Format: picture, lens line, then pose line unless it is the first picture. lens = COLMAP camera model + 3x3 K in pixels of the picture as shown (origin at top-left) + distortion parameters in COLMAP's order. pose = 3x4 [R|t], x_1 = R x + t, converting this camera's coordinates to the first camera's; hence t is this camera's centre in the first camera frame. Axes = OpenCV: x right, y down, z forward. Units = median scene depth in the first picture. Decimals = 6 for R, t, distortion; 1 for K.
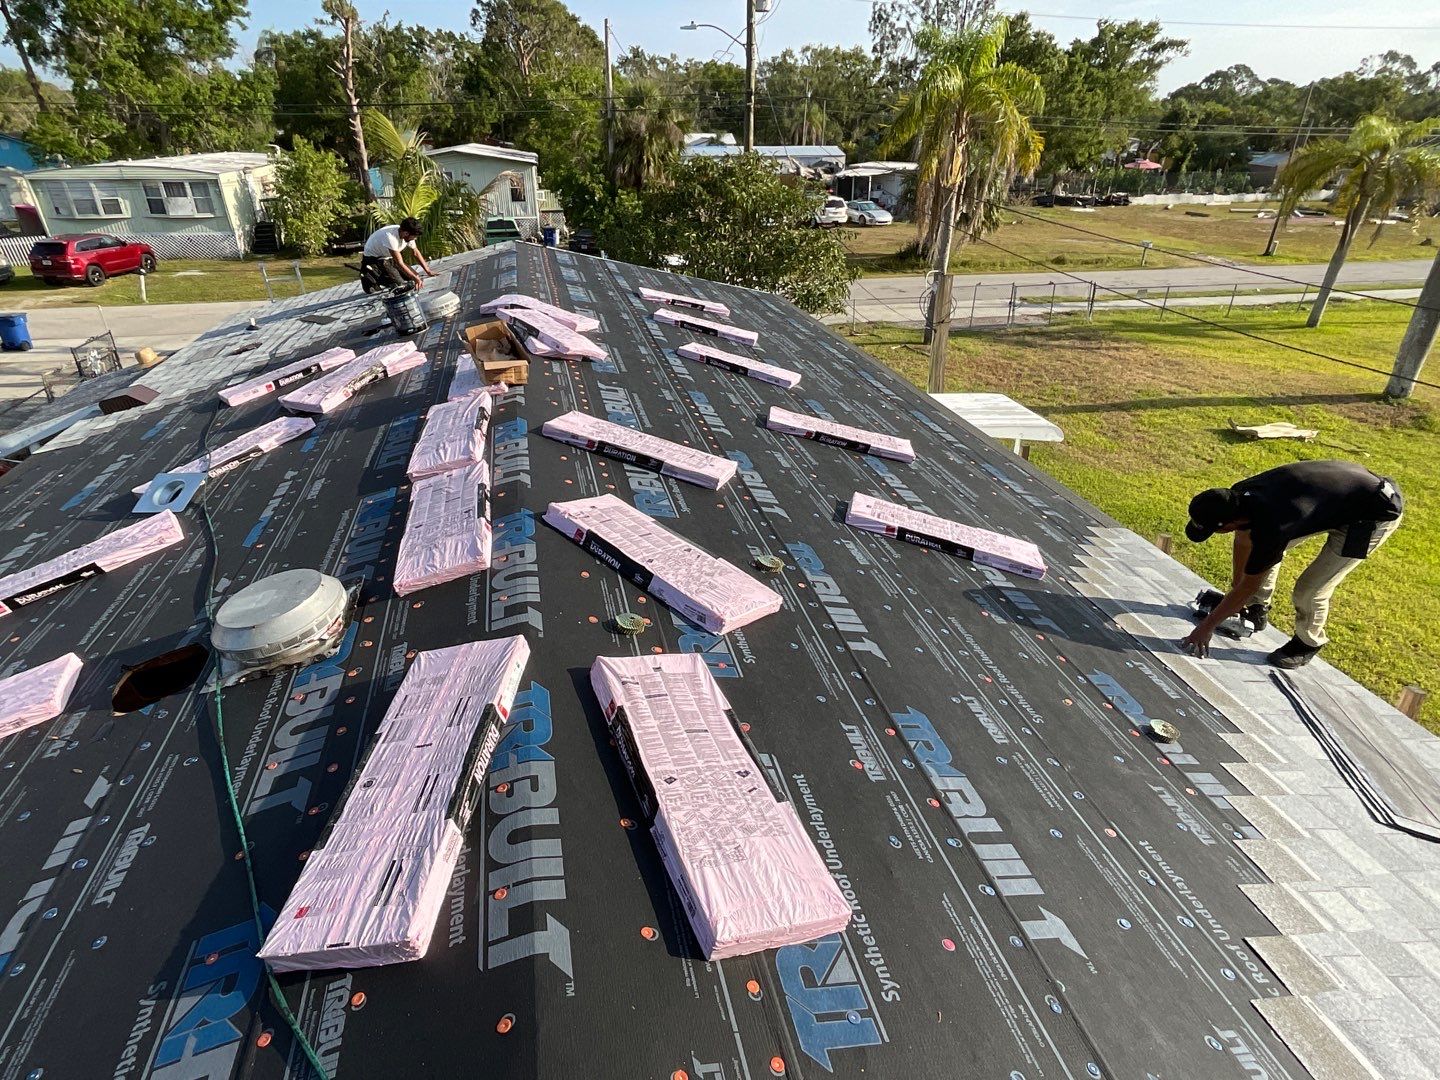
lens RADIAL K [[812.7, 0, 720.9], [0, 812.7, 545.4], [0, 0, 1]] dist [-0.005192, 0.006395]
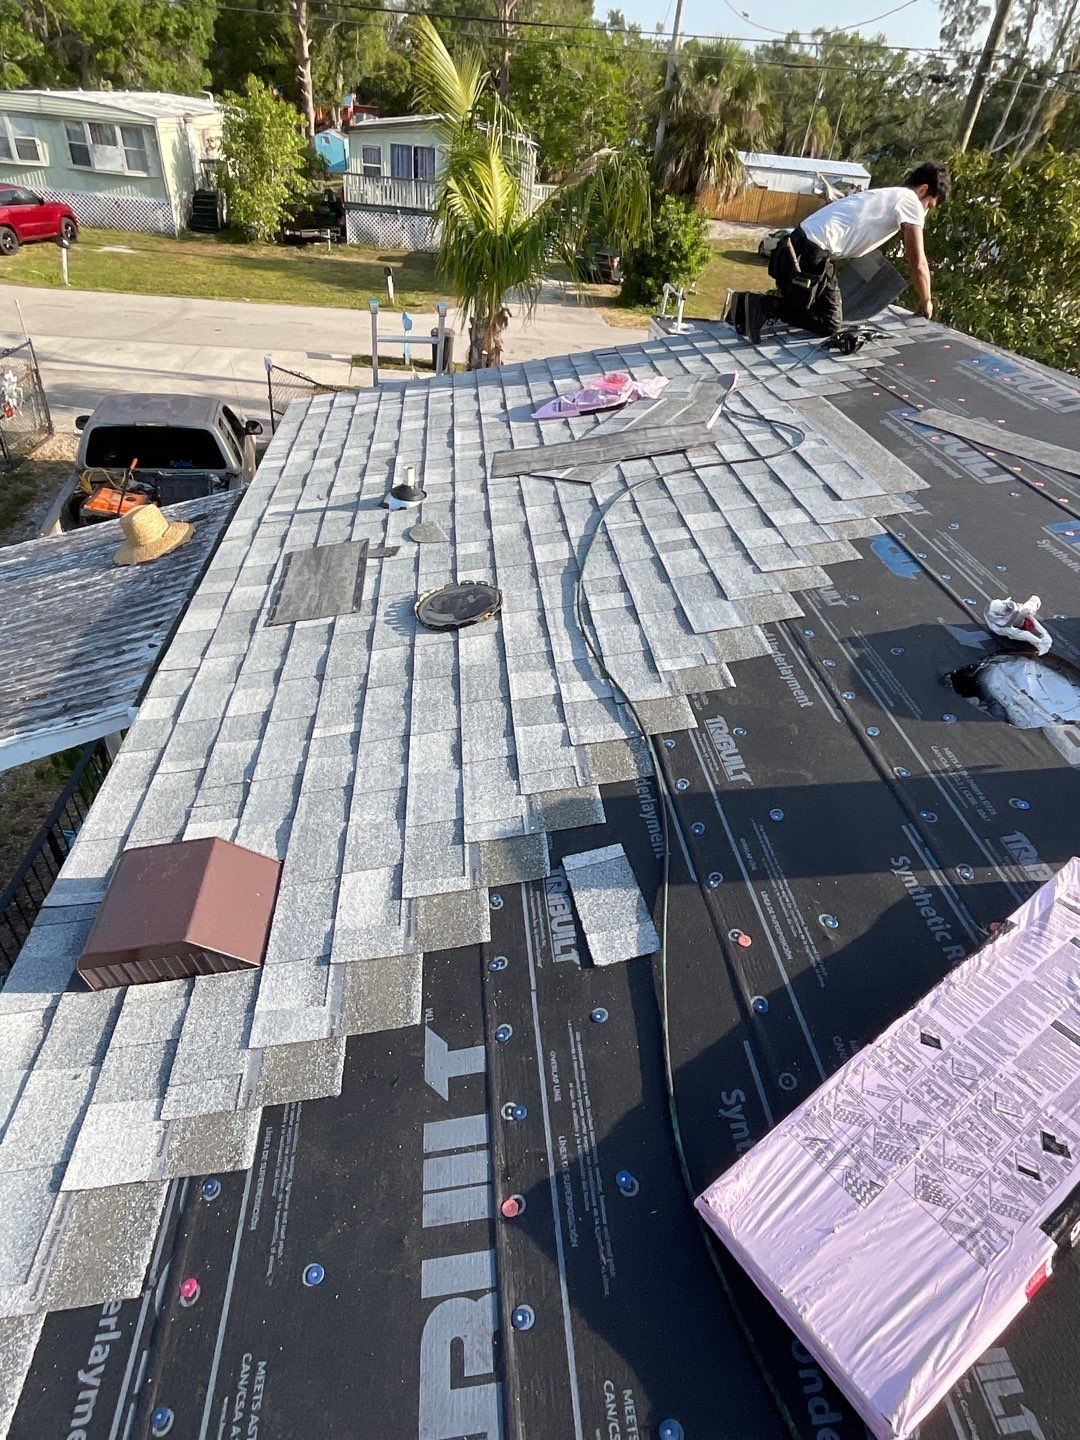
lens RADIAL K [[812.7, 0, 531.1], [0, 812.7, 718.6], [0, 0, 1]] dist [-0.005192, 0.006395]
pose [[0.987728, 0.145098, -0.057801, -0.560657], [-0.134070, 0.977508, 0.162798, -0.277582], [0.080123, -0.153050, 0.984965, 0.697320]]
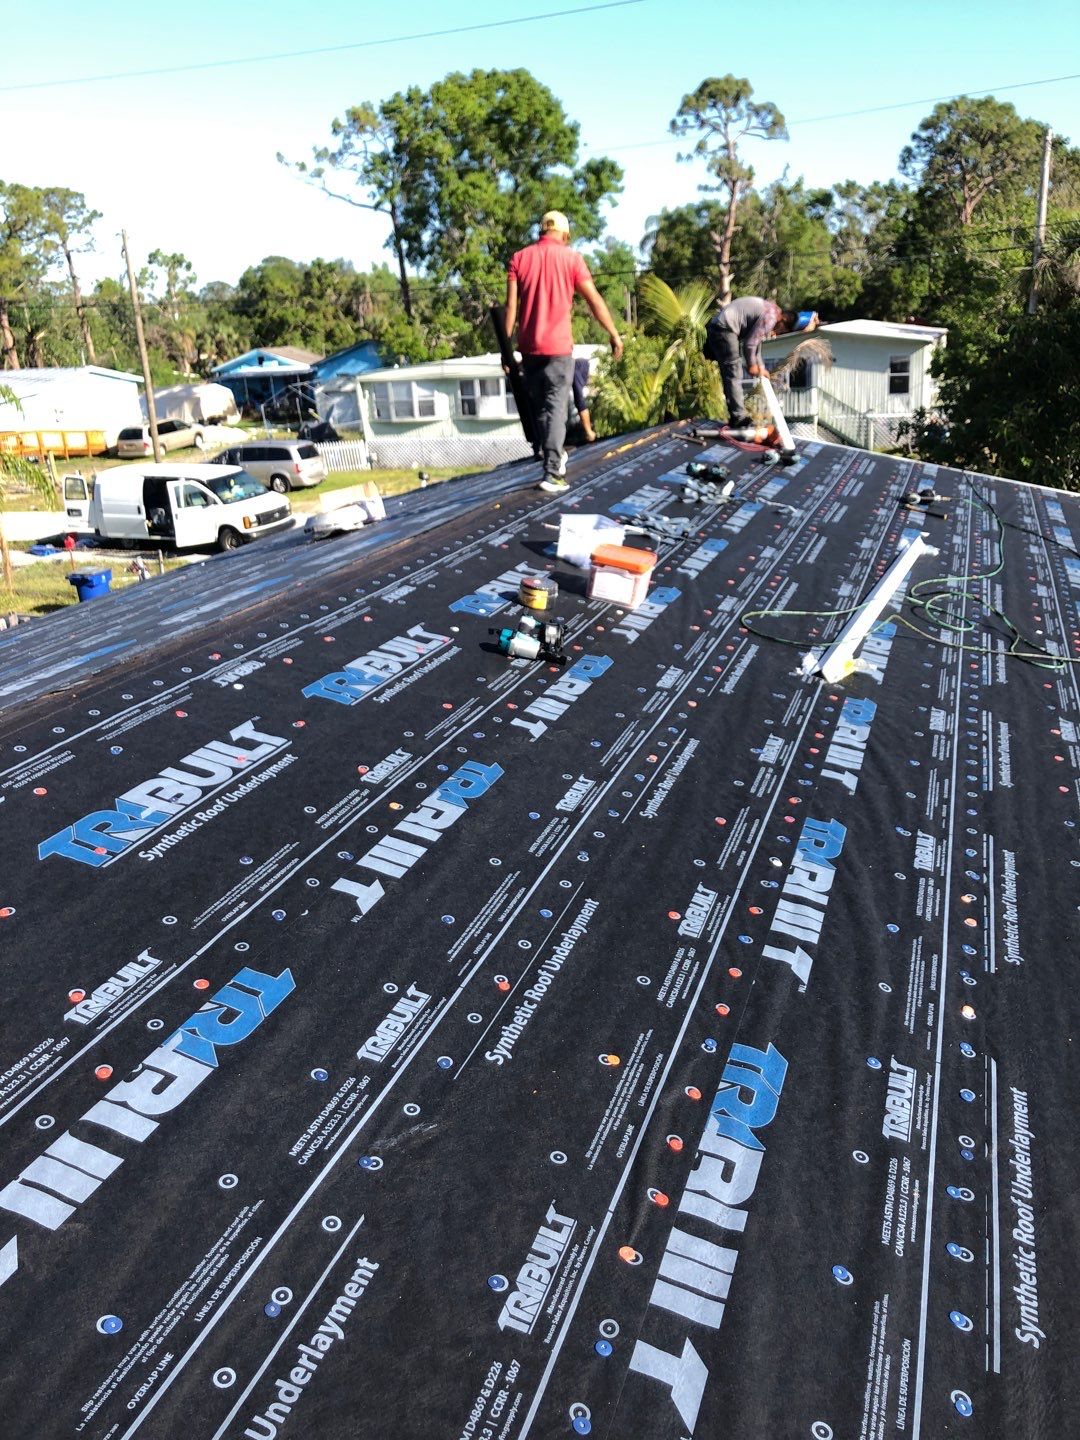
lens RADIAL K [[1188.0, 0, 544.5], [0, 1188.0, 710.2], [0, 0, 1]] dist [0.013767, 0.004784]
pose [[0.847679, 0.116350, -0.517593, 0.309753], [-0.192525, 0.976607, -0.095773, 0.018635], [0.494342, 0.180834, 0.850250, 0.098436]]
